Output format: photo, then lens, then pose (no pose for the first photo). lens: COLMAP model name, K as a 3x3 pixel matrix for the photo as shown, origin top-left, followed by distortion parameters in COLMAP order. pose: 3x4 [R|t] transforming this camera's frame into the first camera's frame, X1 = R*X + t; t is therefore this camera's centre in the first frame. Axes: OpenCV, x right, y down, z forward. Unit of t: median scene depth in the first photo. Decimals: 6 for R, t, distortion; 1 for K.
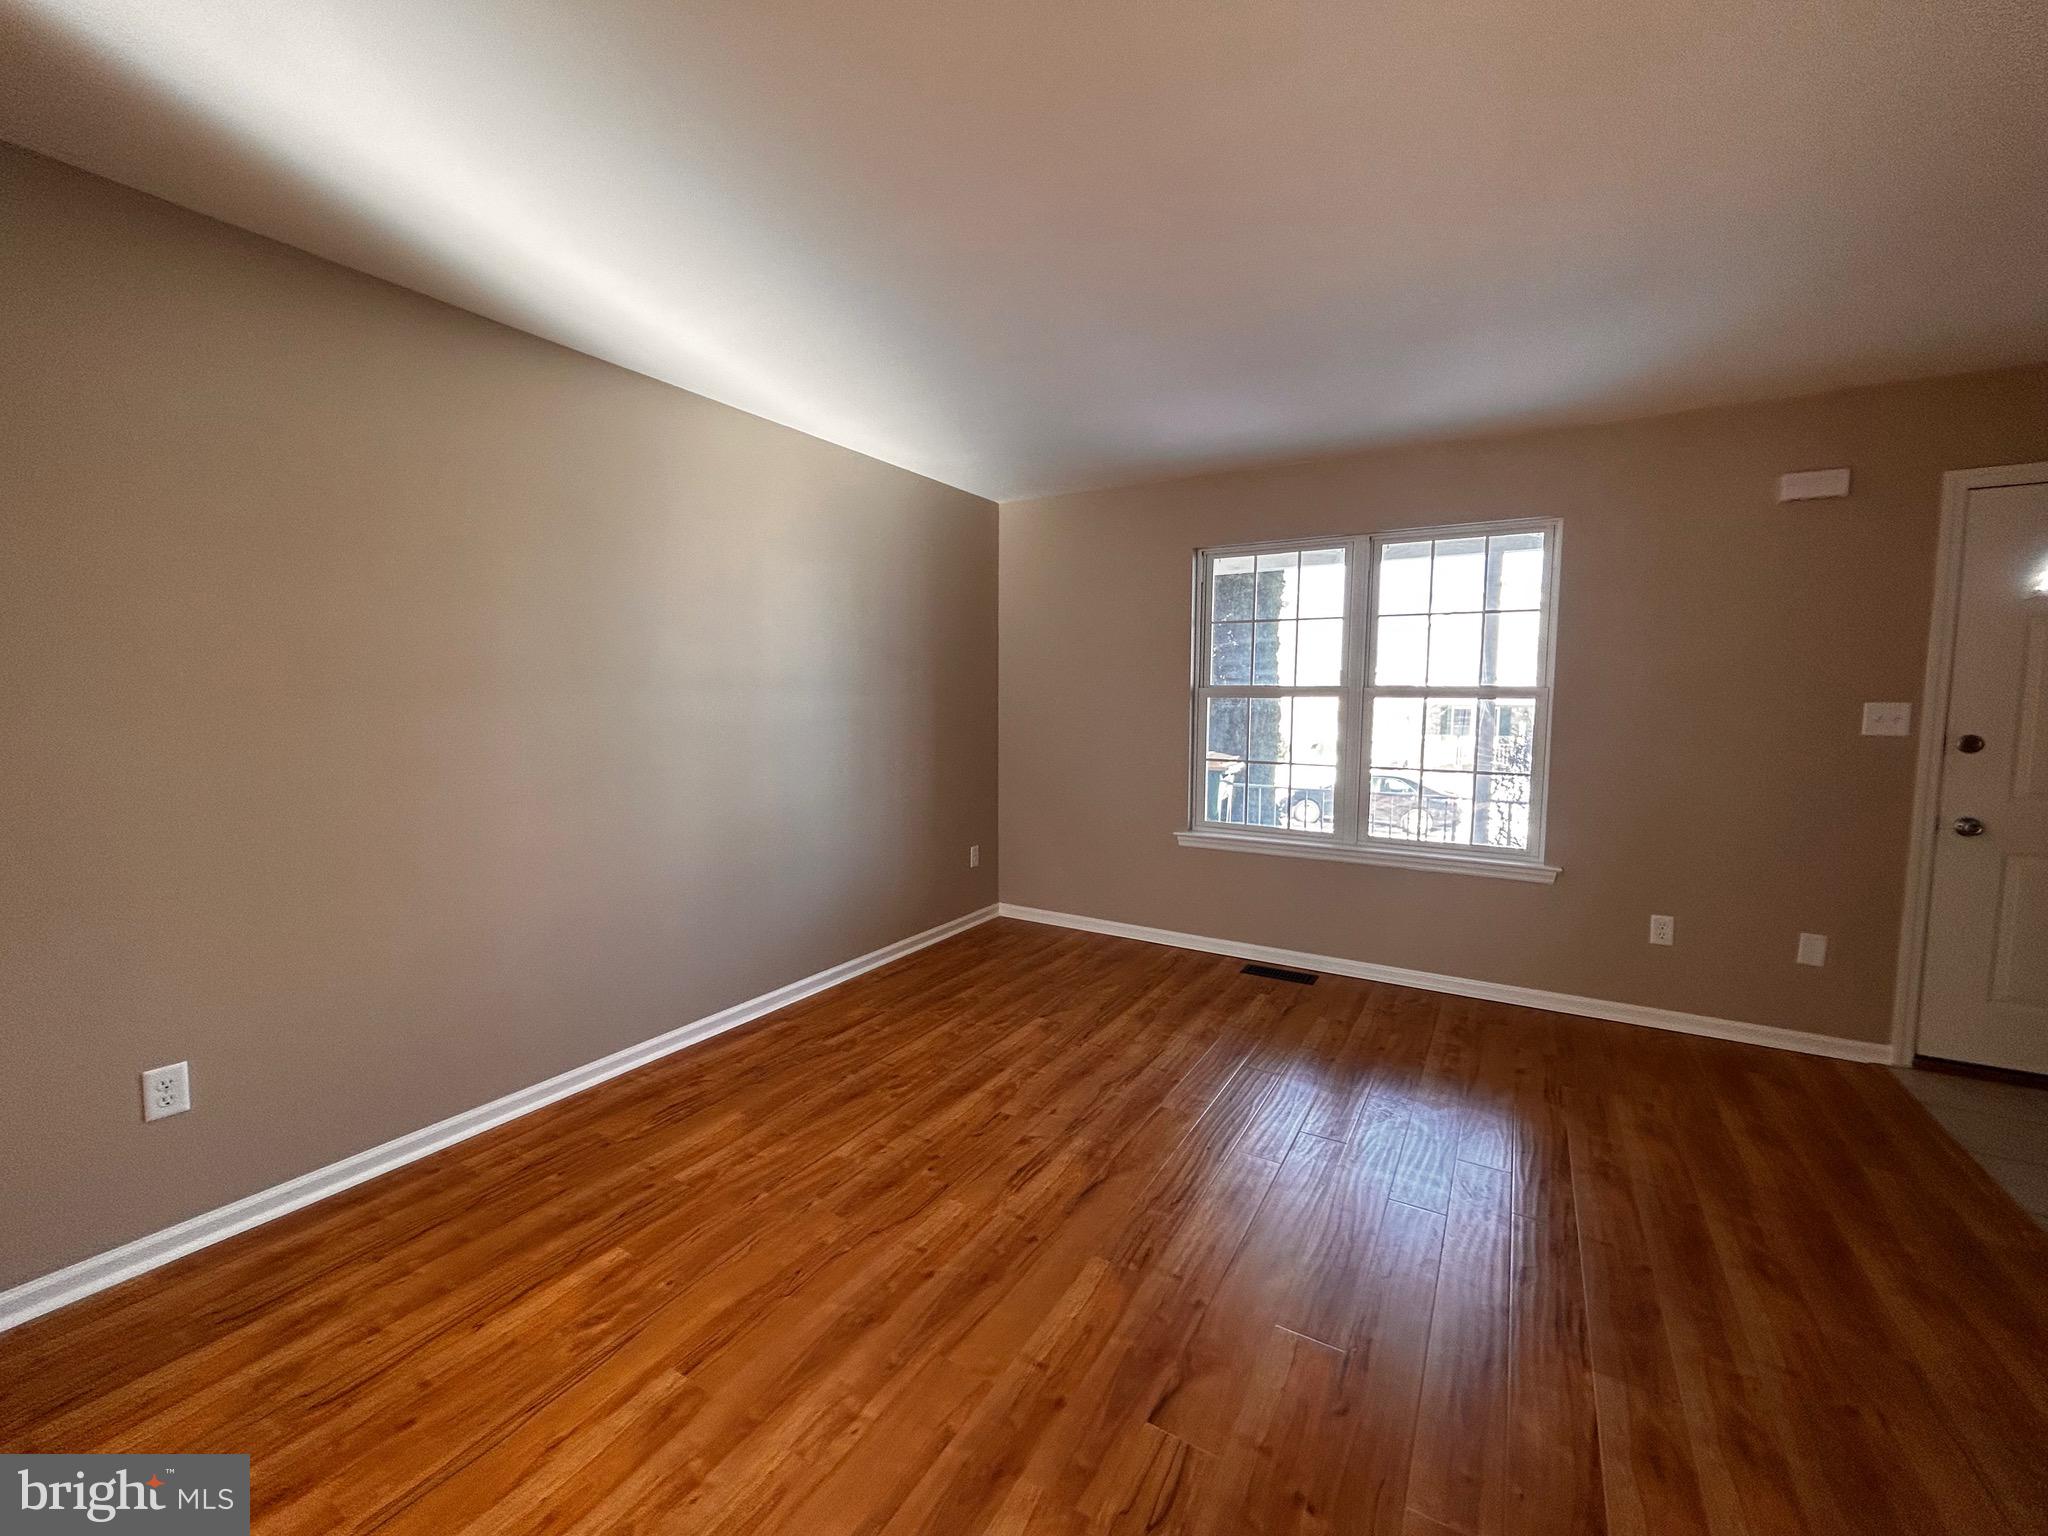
lens RADIAL K [[837.1, 0, 1023.0], [0, 837.1, 757.4], [0, 0, 1]] dist [-0.001213, 0.000453]
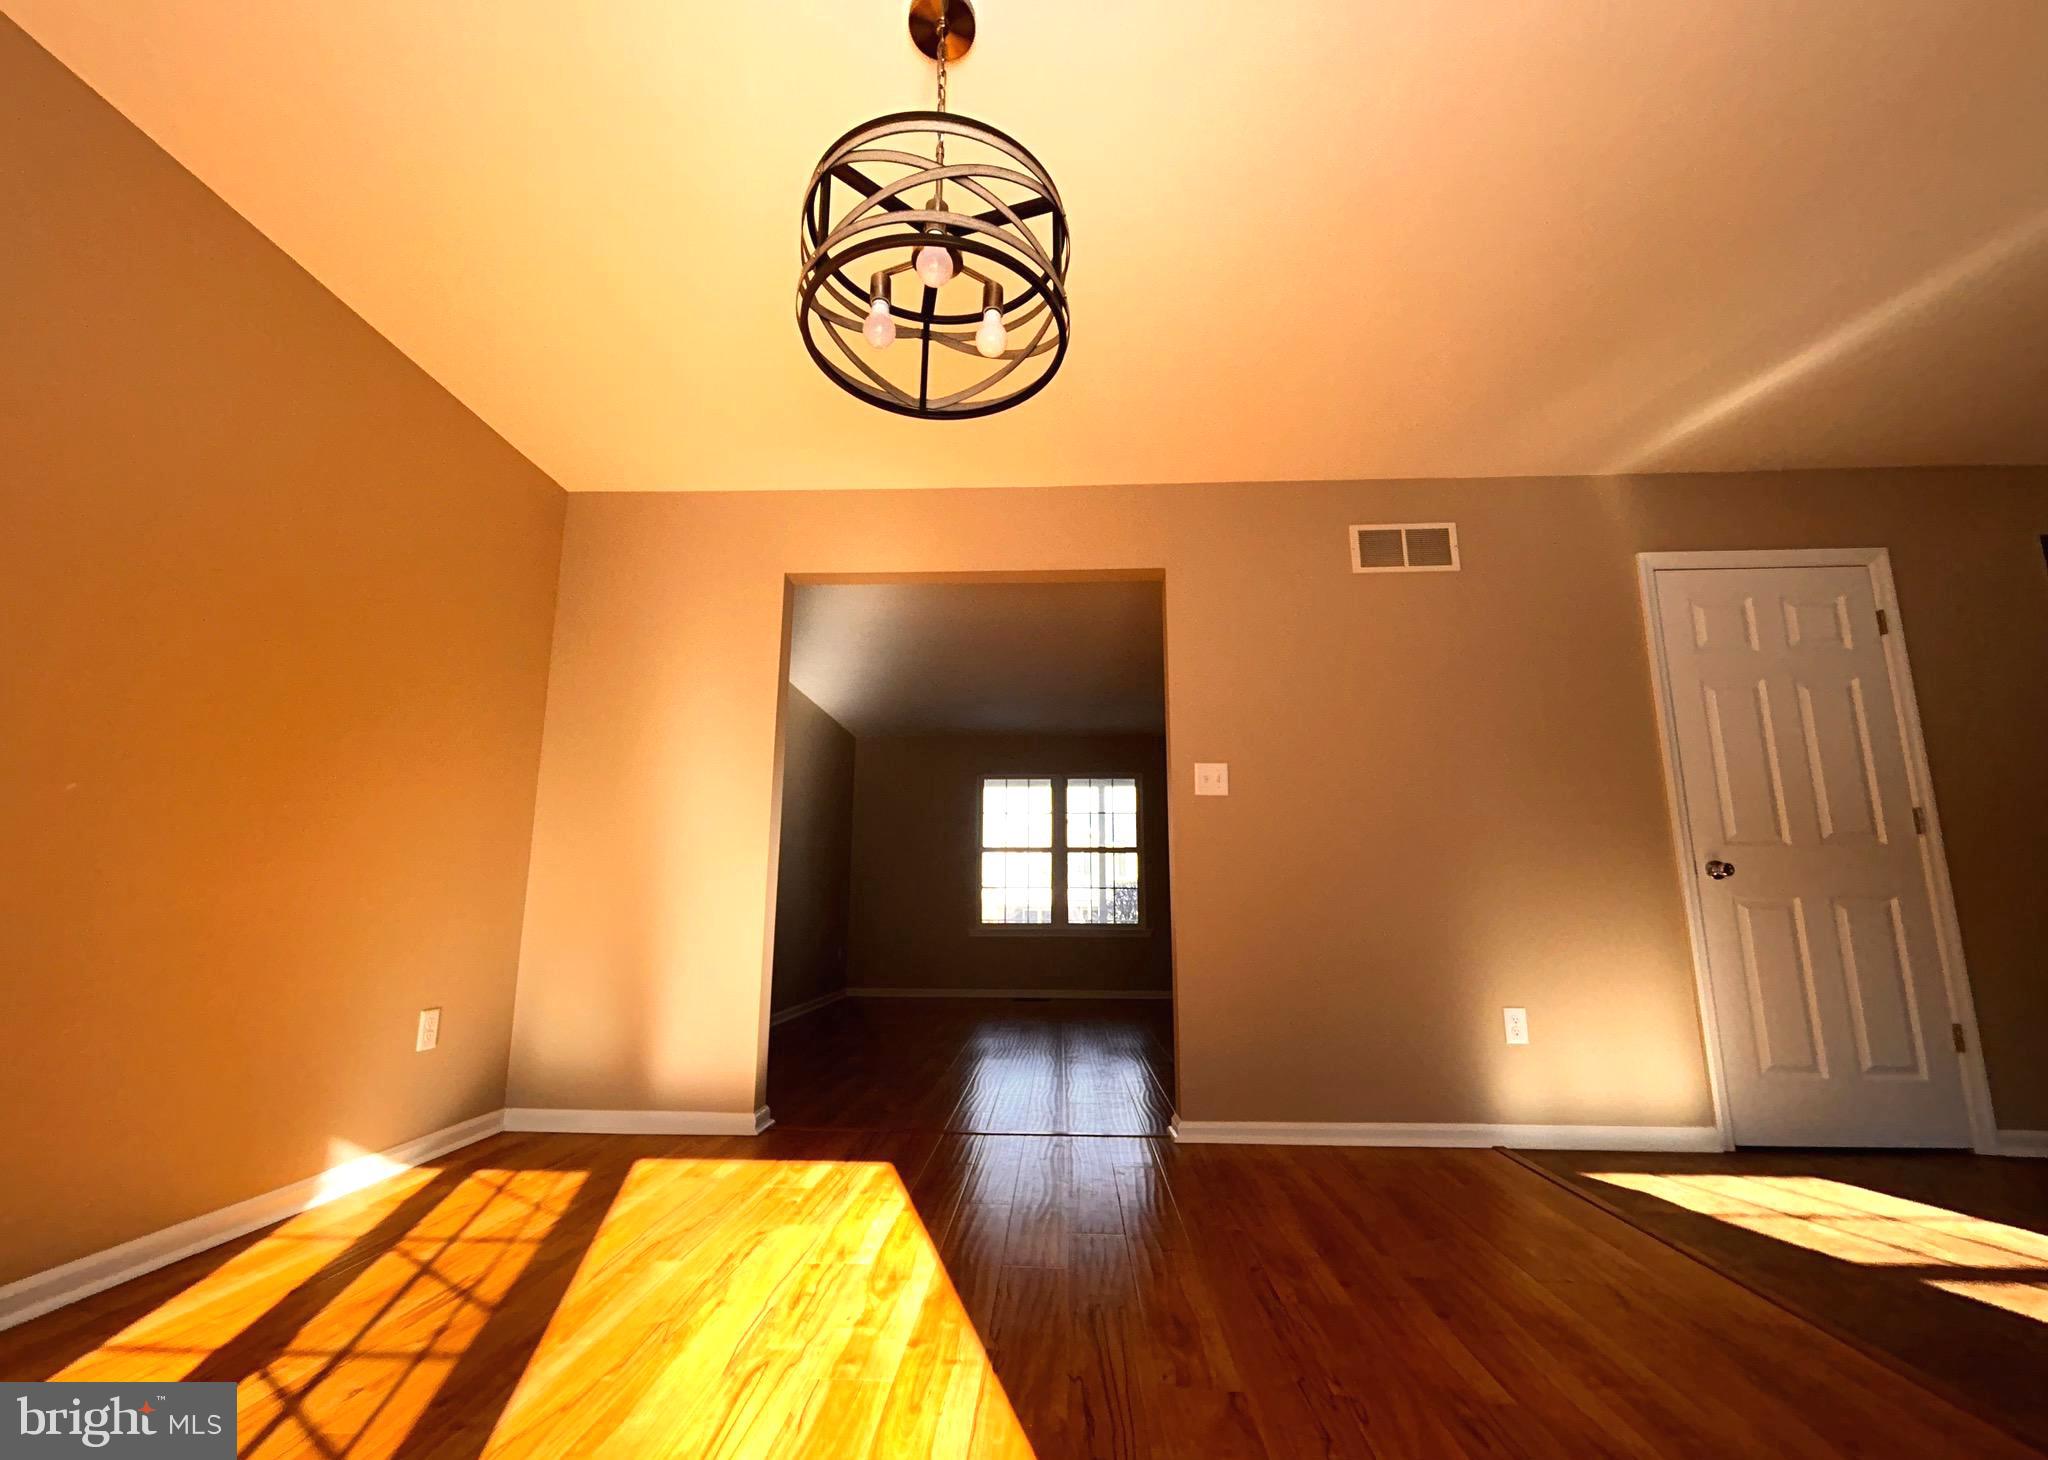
lens RADIAL K [[818.9, 0, 1029.2], [0, 818.9, 765.7], [0, 0, 1]] dist [-0.000997, -0.000081]
pose [[0.874460, 0.084604, 0.477663, -0.824269], [0.037855, 0.969770, -0.241068, 0.255603], [-0.483618, 0.228886, 0.844822, -0.903166]]
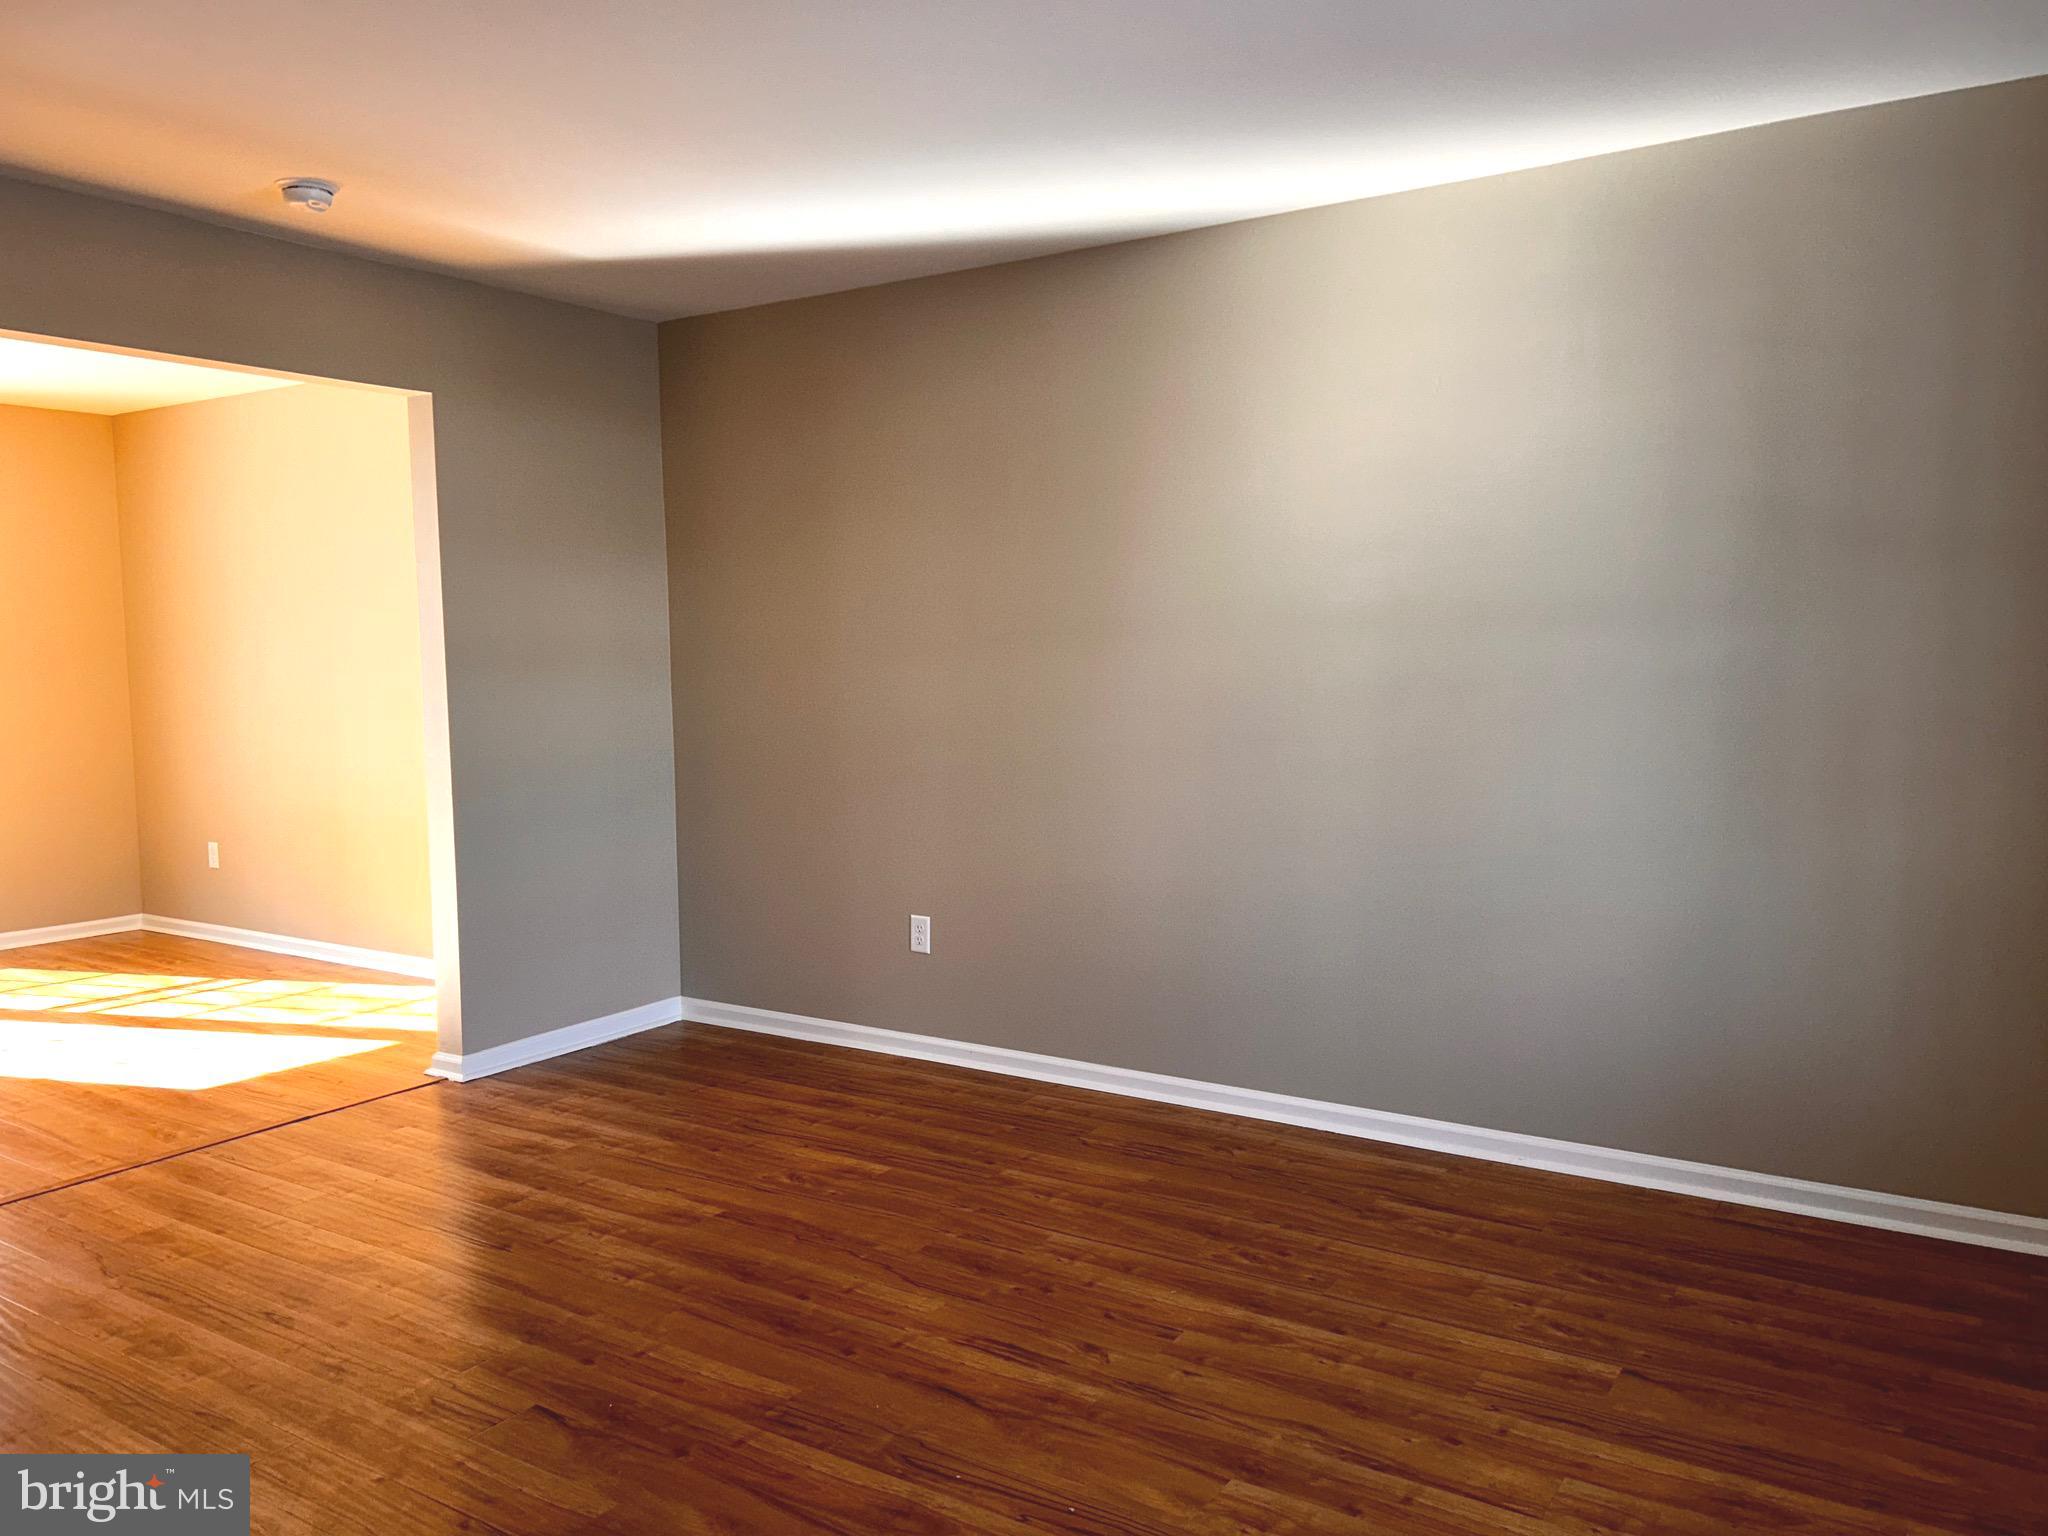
lens RADIAL K [[1538.7, 0, 1024.0], [0, 1538.7, 768.0], [0, 0, 1]] dist [0.061205, -0.075857]
pose [[-0.038932, 0.074160, -0.996486, 0.944162], [-0.065750, 0.994891, 0.076610, -0.048045], [0.997076, 0.068502, -0.033857, 0.806545]]
